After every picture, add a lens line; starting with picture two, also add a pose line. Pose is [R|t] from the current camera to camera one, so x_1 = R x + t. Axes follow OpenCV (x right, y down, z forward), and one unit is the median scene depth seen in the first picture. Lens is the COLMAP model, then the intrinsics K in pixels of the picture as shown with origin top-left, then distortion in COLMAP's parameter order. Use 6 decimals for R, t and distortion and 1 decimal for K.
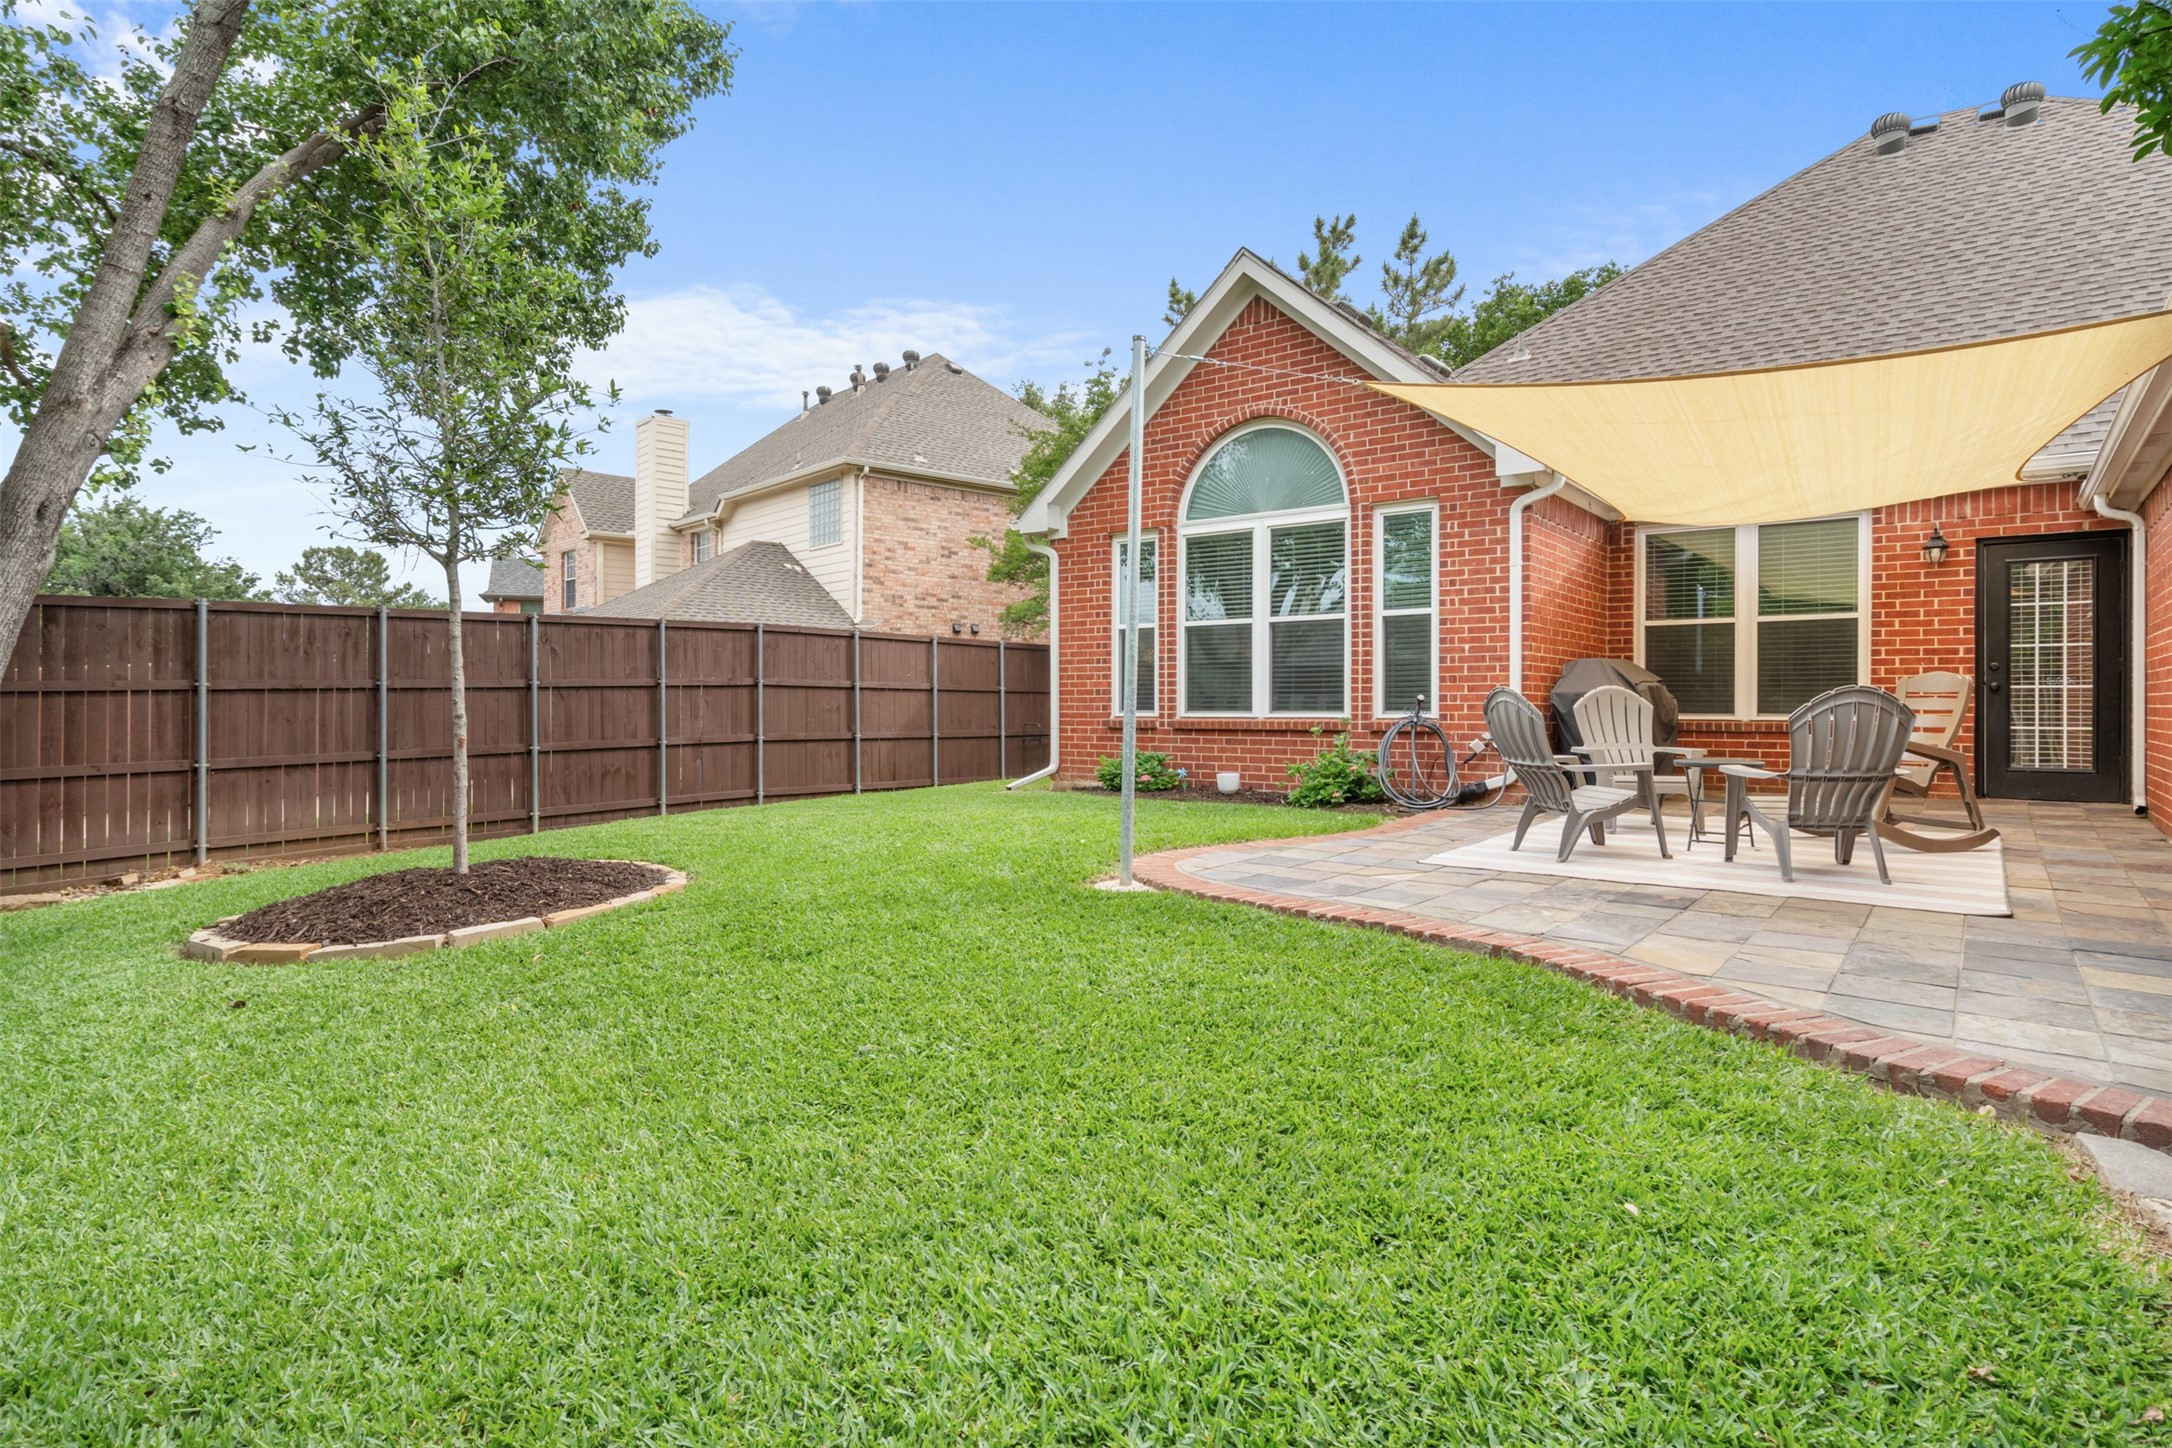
lens RADIAL K [[1146.9, 0, 1082.0], [0, 1146.9, 714.0], [0, 0, 1]] dist [-0.001264, 0.001022]
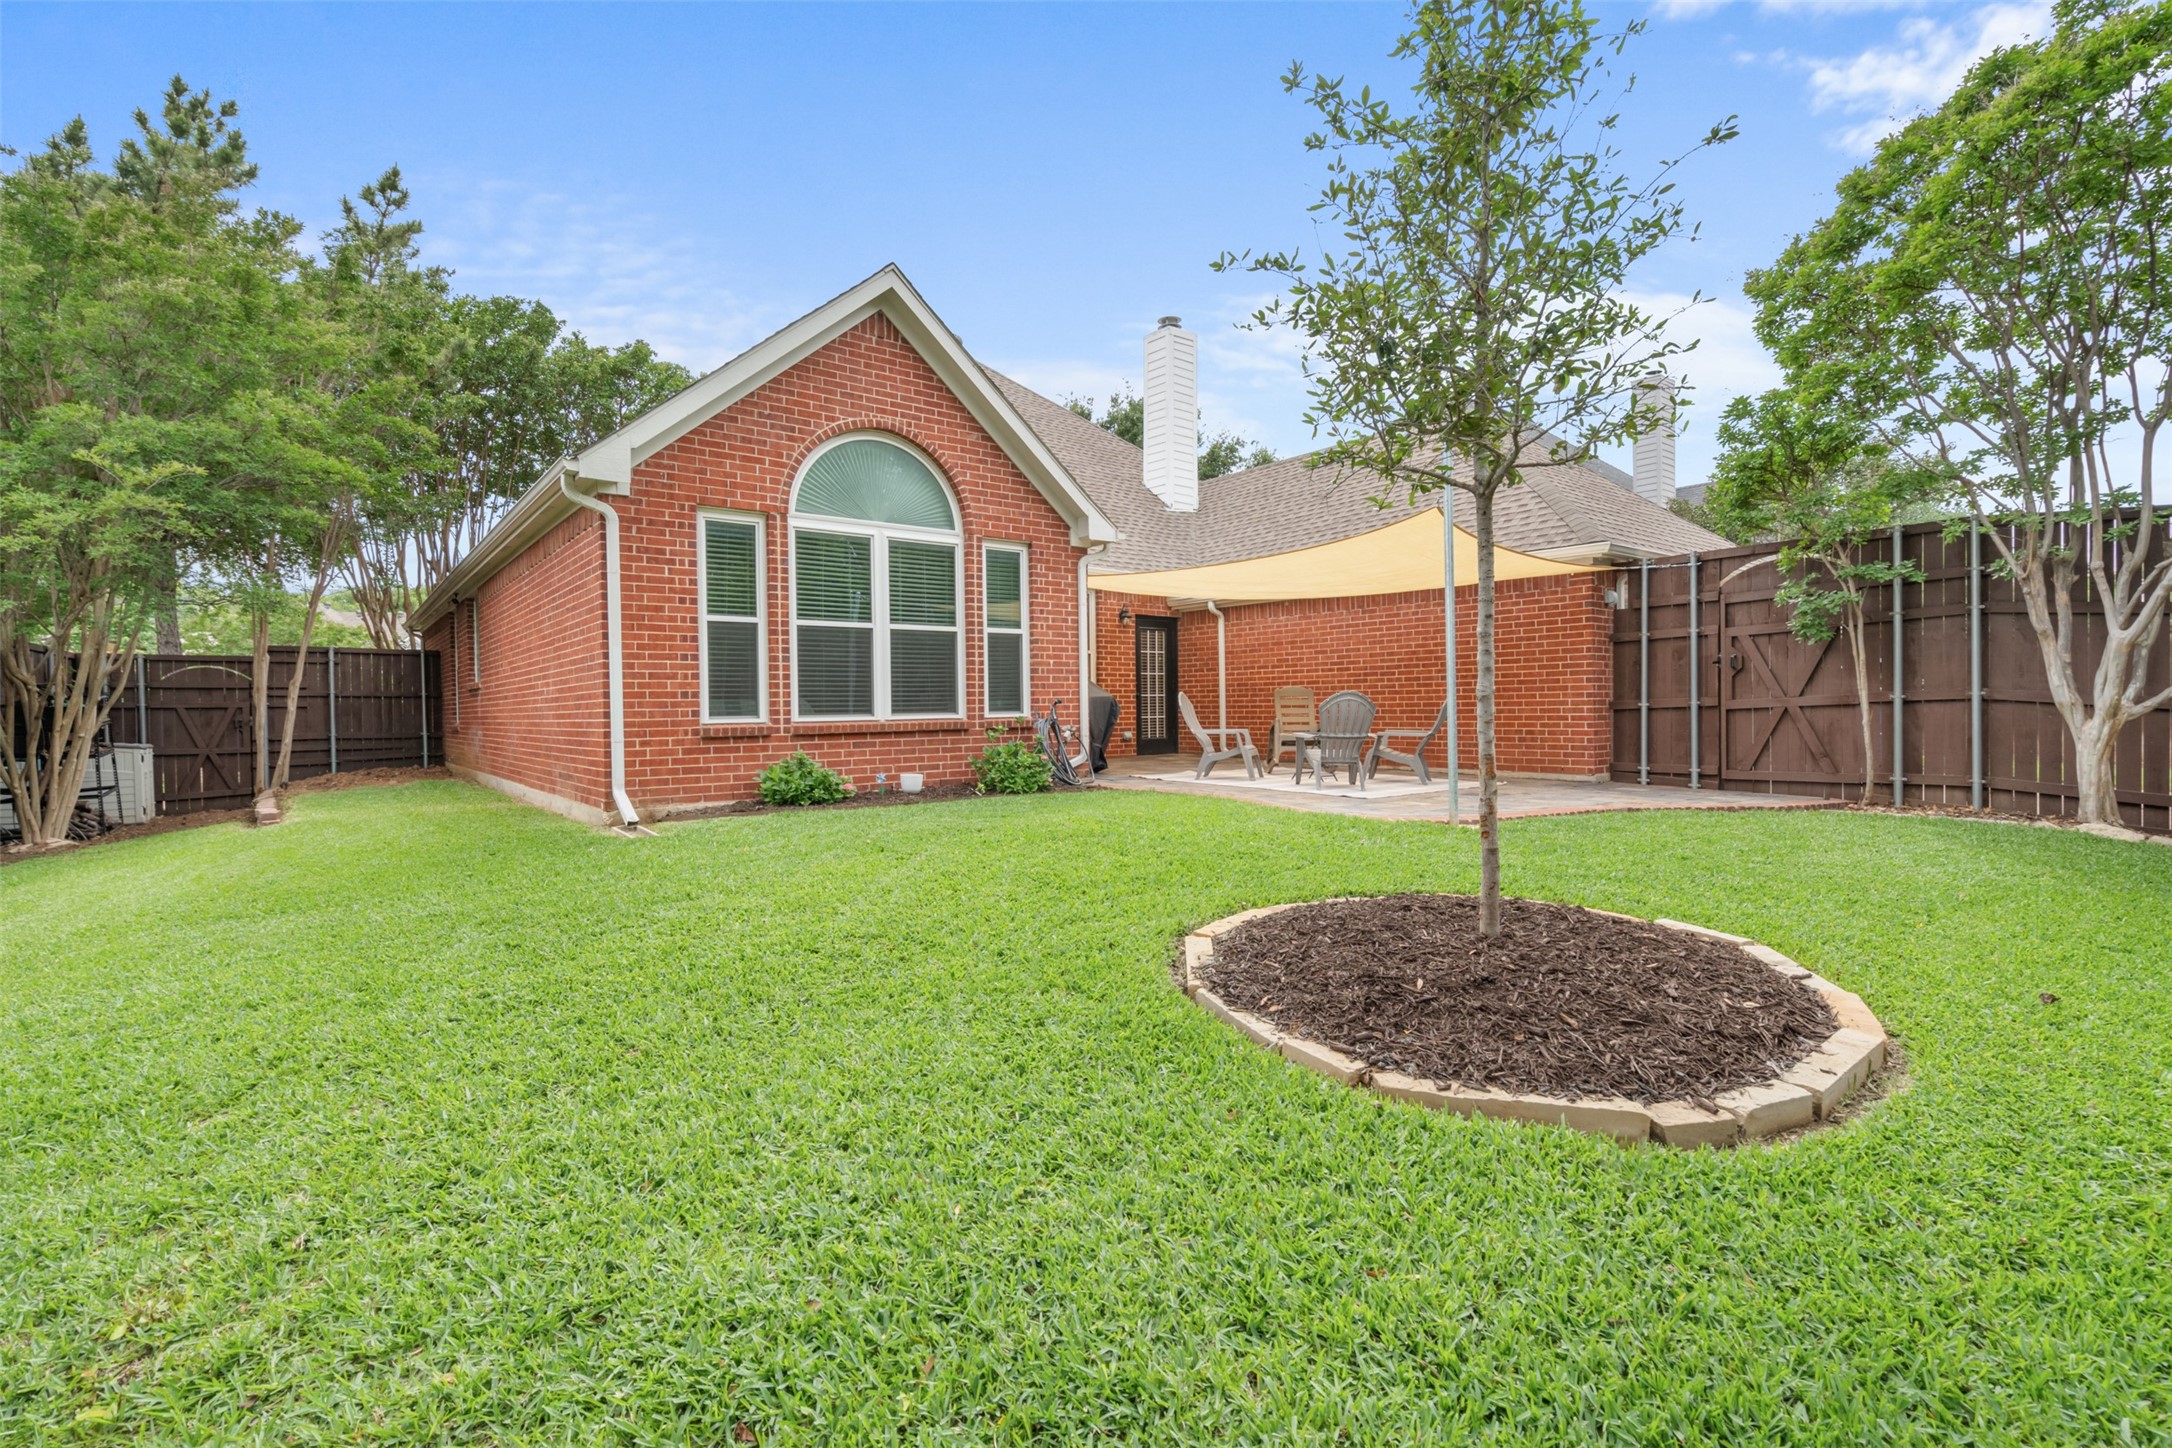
lens RADIAL K [[984.6, 0, 1080.9], [0, 984.6, 719.2], [0, 0, 1]] dist [-0.003612, 0.001403]
pose [[0.237756, -0.016504, 0.971185, -0.657937], [0.019965, 0.999727, 0.012101, -0.005028], [-0.971120, 0.016513, 0.238021, 0.608419]]
